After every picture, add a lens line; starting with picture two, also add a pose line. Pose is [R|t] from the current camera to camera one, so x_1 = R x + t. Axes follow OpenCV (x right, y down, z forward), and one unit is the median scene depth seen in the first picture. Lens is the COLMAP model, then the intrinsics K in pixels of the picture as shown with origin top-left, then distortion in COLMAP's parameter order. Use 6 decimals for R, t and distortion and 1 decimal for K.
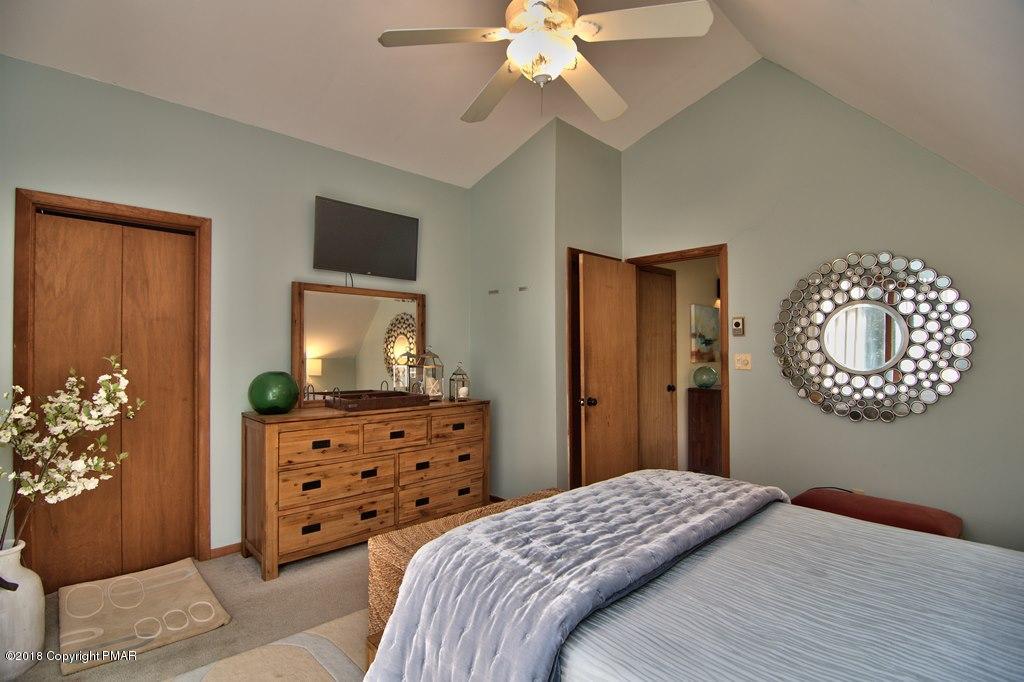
lens RADIAL K [[487.4, 0, 508.8], [0, 487.4, 348.0], [0, 0, 1]] dist [-0.009551, -0.009258]
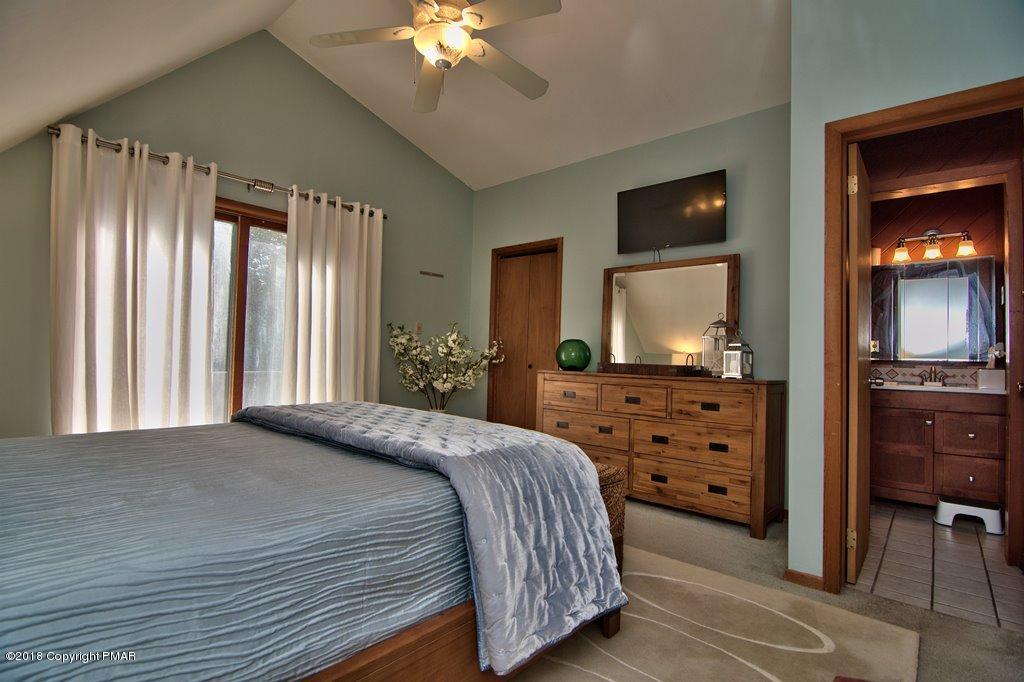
lens RADIAL K [[487.4, 0, 508.8], [0, 487.4, 348.0], [0, 0, 1]] dist [-0.009551, -0.009258]
pose [[0.086696, -0.021014, -0.996013, 0.732095], [-0.022459, 0.999482, -0.023042, 0.095117], [0.995982, 0.024367, 0.086179, 0.630096]]
